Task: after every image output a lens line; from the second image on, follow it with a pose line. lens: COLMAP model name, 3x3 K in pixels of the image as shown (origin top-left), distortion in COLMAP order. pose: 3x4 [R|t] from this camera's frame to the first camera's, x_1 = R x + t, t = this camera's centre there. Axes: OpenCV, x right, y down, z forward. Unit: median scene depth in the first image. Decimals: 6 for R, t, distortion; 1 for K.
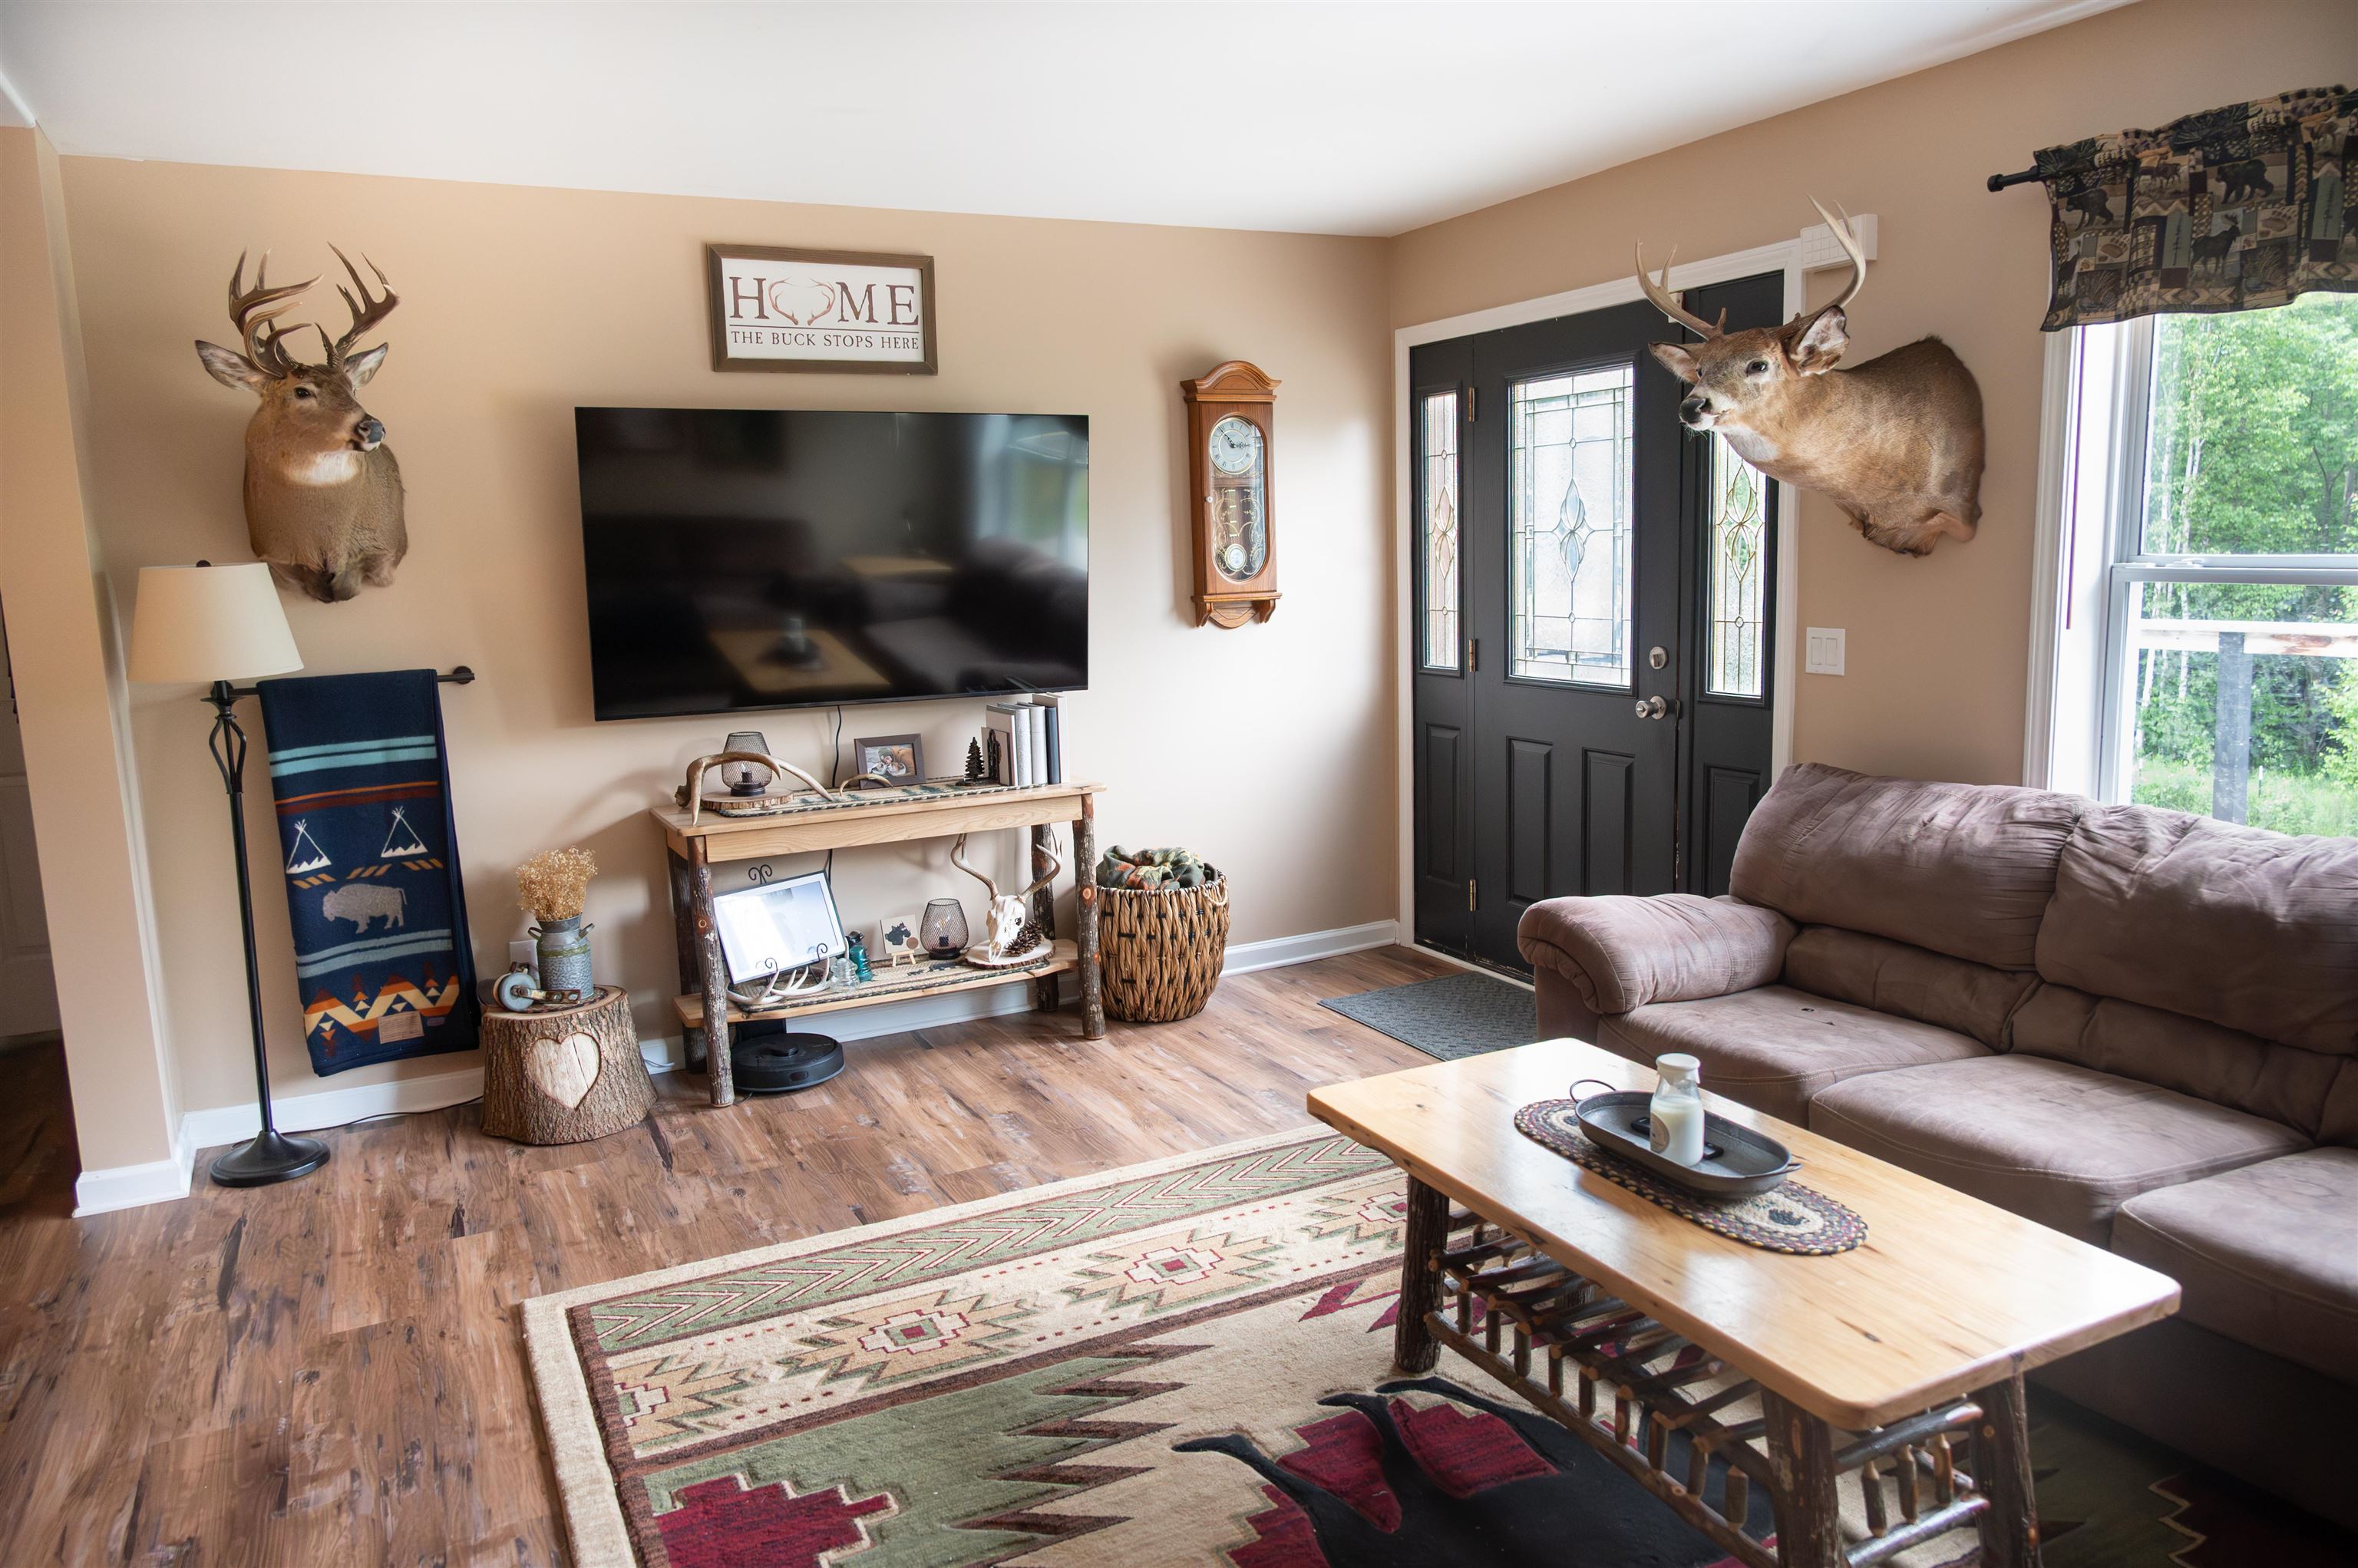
lens RADIAL K [[1563.3, 0, 1179.0], [0, 1563.3, 784.0], [0, 0, 1]] dist [0.008224, 0.000952]
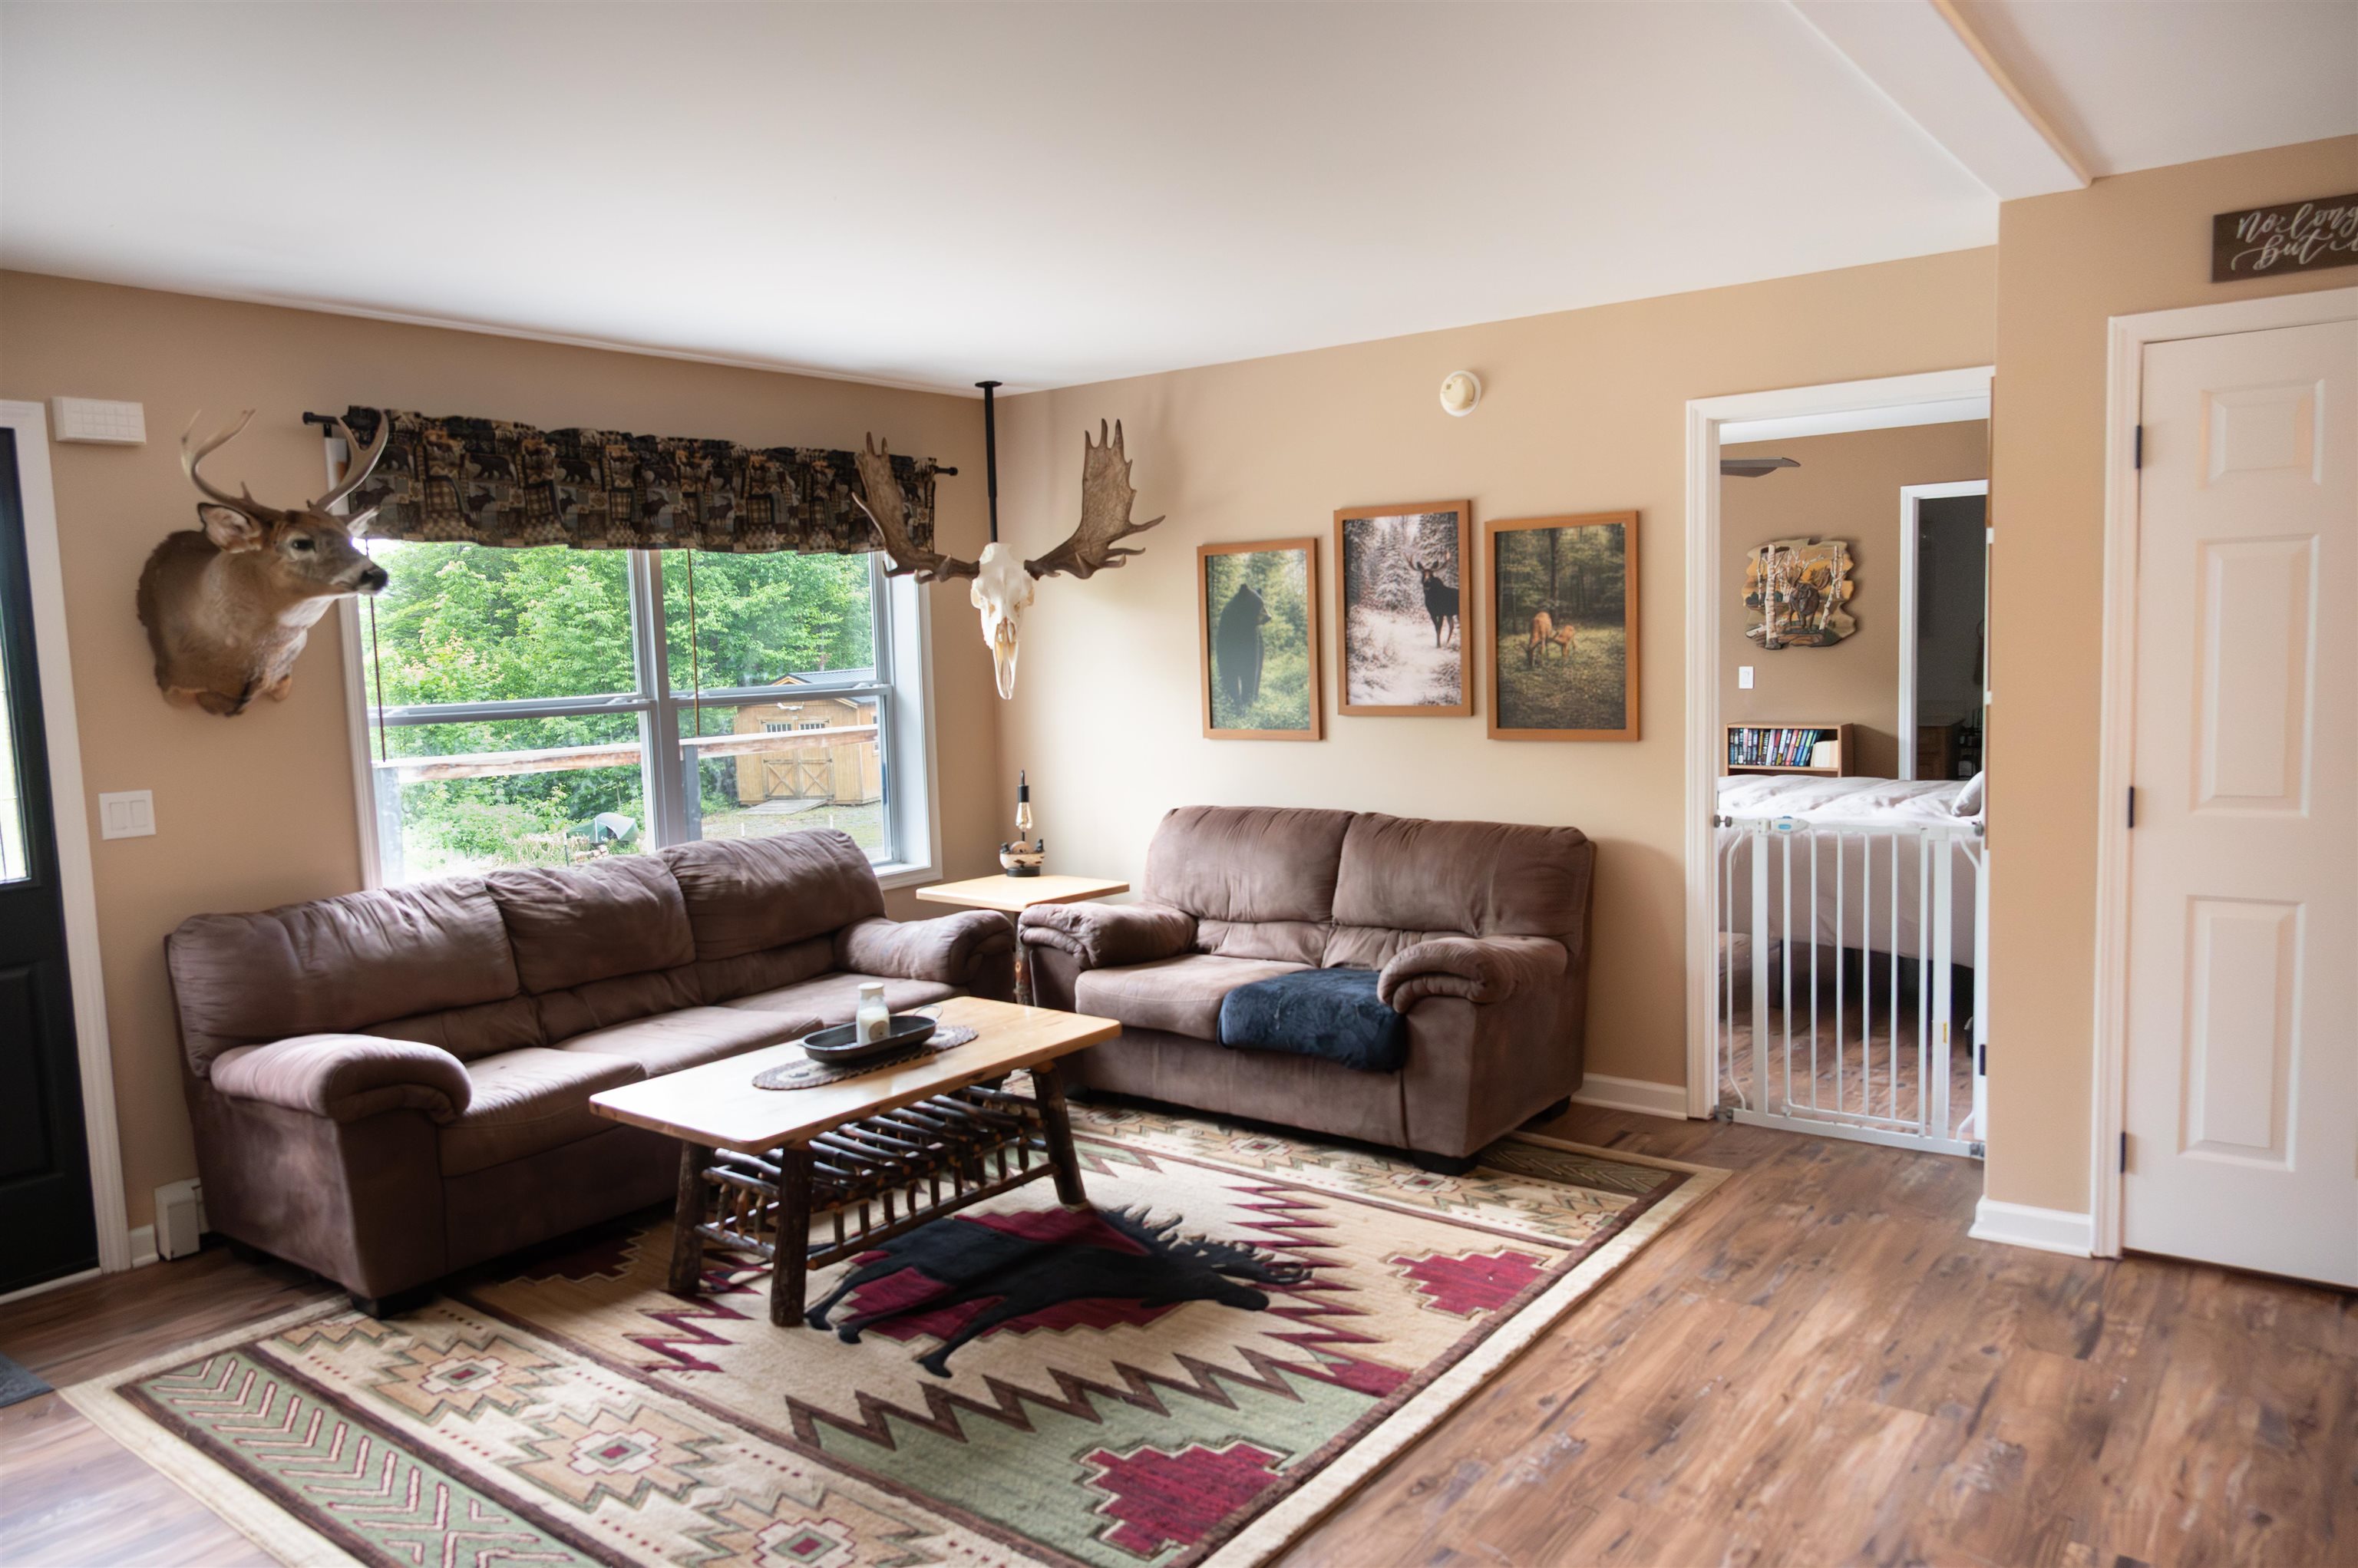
lens RADIAL K [[1563.3, 0, 1179.0], [0, 1563.3, 784.0], [0, 0, 1]] dist [0.008224, 0.000952]
pose [[-0.427705, -0.022793, 0.903631, -1.062838], [0.195009, 0.973814, 0.116864, -0.123516], [-0.882633, 0.226199, -0.412060, 1.121549]]
